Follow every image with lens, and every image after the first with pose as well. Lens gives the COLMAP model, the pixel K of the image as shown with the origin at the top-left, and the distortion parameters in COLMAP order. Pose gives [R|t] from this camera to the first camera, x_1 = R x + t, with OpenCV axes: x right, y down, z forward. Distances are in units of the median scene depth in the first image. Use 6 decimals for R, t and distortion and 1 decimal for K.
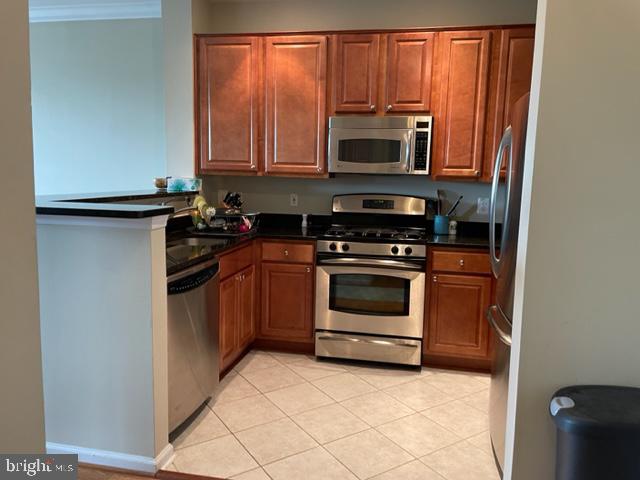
lens RADIAL K [[478.7, 0, 320.0], [0, 478.7, 240.0], [0, 0, 1]] dist [0.080811, -0.098664]
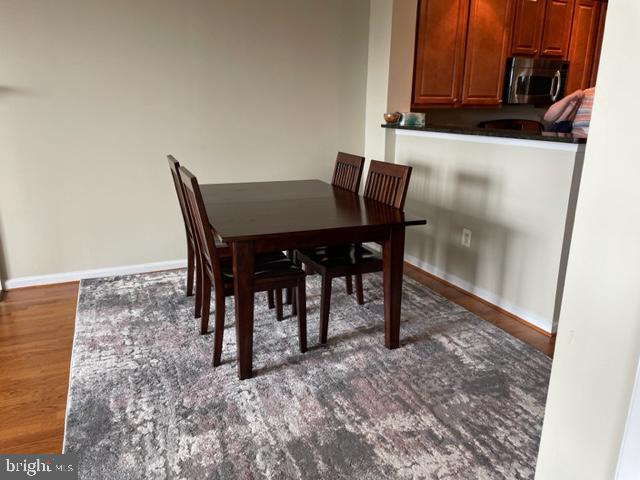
lens RADIAL K [[478.7, 0, 320.0], [0, 478.7, 240.0], [0, 0, 1]] dist [0.080811, -0.098664]
pose [[0.814426, -0.173522, 0.553714, -1.124494], [0.088929, 0.980293, 0.176402, -0.056720], [-0.573412, -0.094425, 0.813807, 0.207569]]
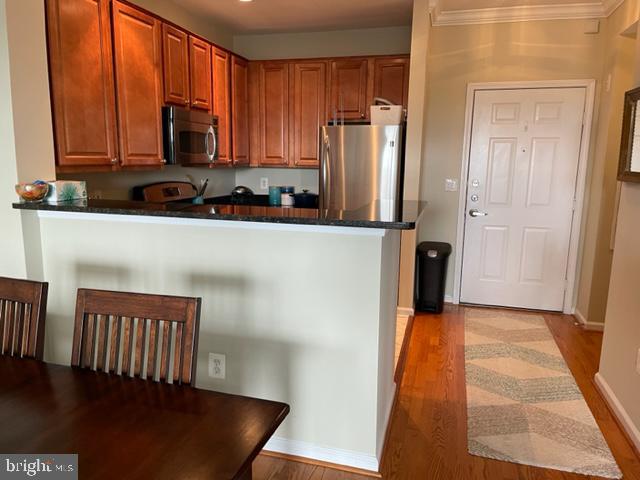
lens RADIAL K [[479.7, 0, 318.3], [0, 479.7, 241.9], [0, 0, 1]] dist [0.092004, -0.122343]
pose [[0.080987, -0.196201, 0.977214, -0.940865], [0.125210, 0.974670, 0.185313, -0.128422], [-0.988819, 0.107349, 0.103502, 0.603558]]
